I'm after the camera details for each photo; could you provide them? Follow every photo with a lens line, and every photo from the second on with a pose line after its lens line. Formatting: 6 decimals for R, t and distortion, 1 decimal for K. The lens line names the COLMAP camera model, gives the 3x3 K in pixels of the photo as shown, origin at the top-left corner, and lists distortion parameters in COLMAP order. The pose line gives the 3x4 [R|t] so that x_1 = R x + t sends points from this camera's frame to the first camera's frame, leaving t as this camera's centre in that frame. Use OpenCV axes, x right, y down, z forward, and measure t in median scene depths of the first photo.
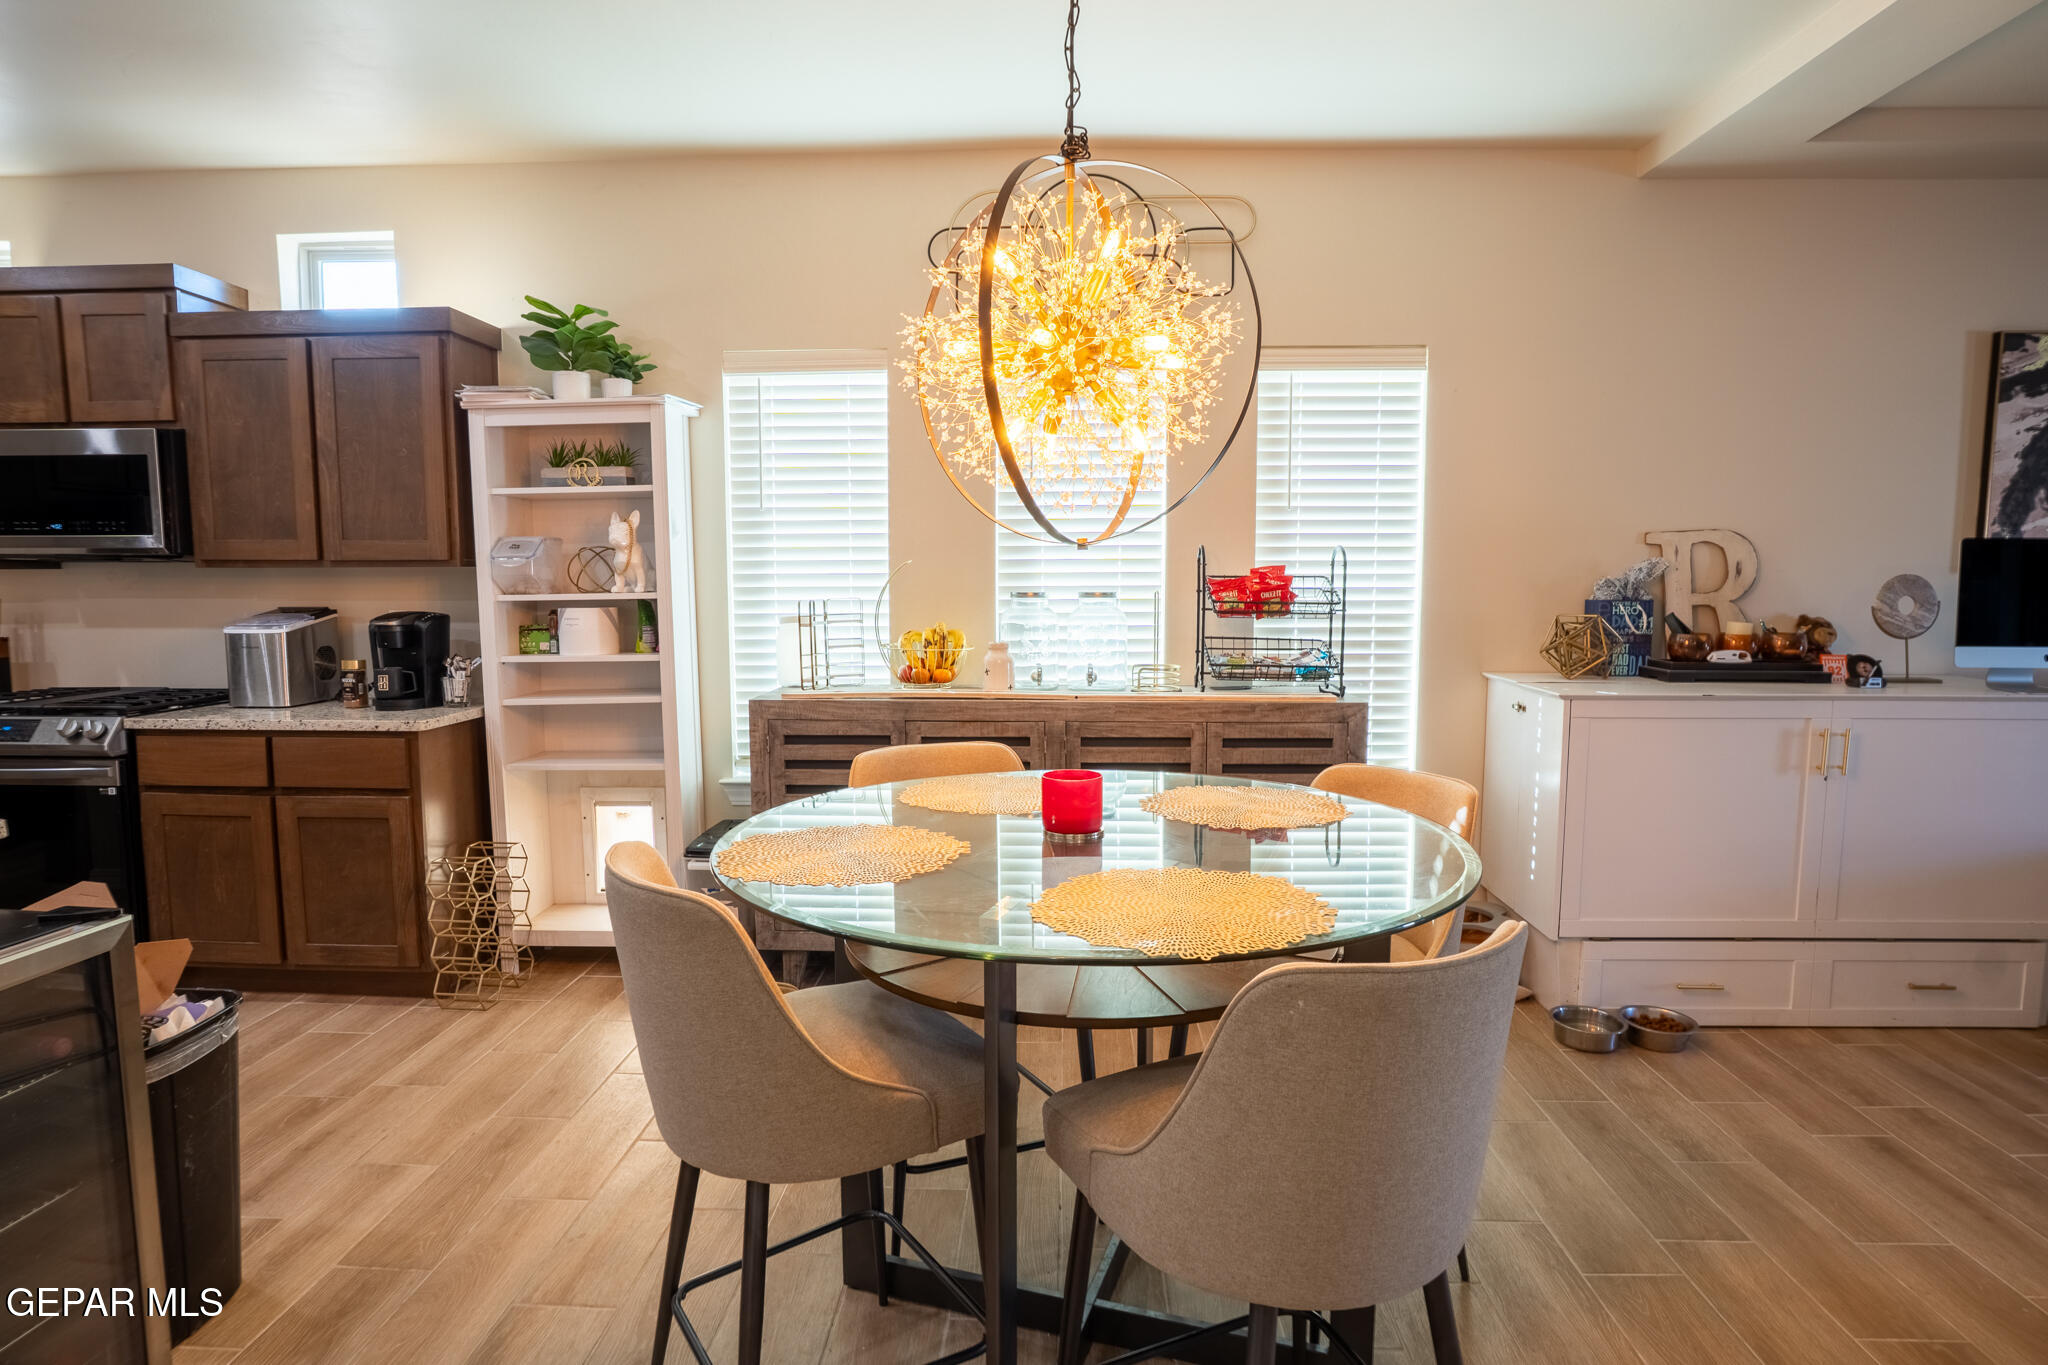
lens RADIAL K [[1108.8, 0, 1024.5], [0, 1108.8, 689.2], [0, 0, 1]] dist [-0.018763, -0.000646]
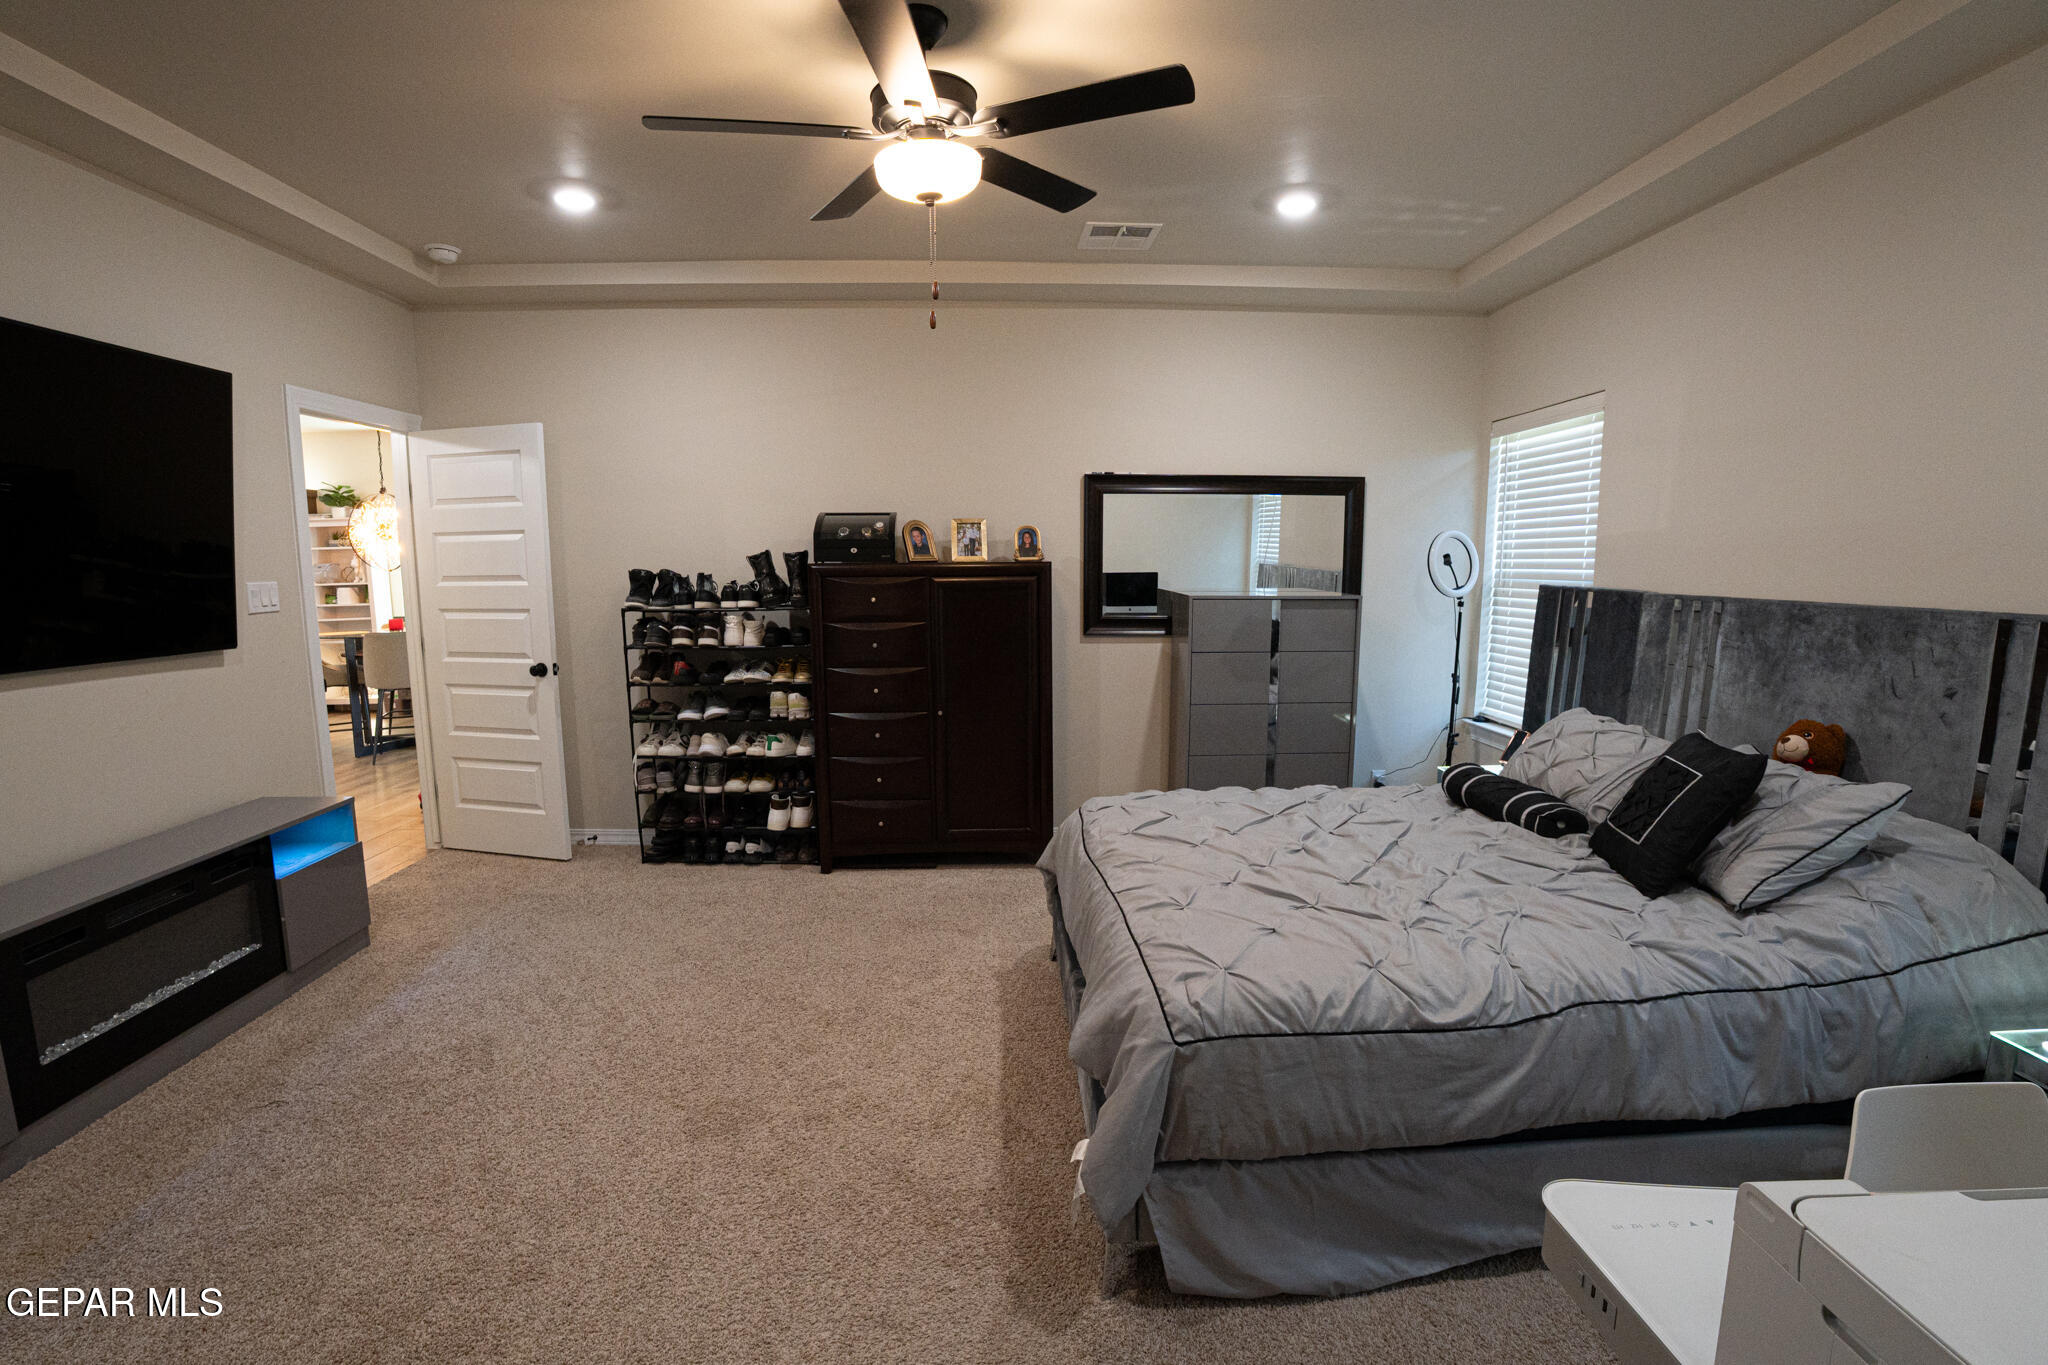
lens RADIAL K [[898.7, 0, 1020.1], [0, 898.7, 692.3], [0, 0, 1]] dist [-0.053943, 0.004164]
pose [[0.996614, -0.016149, 0.080619, 1.212279], [0.012574, 0.998923, 0.044652, 0.124820], [-0.081253, -0.043487, 0.995744, -1.483462]]
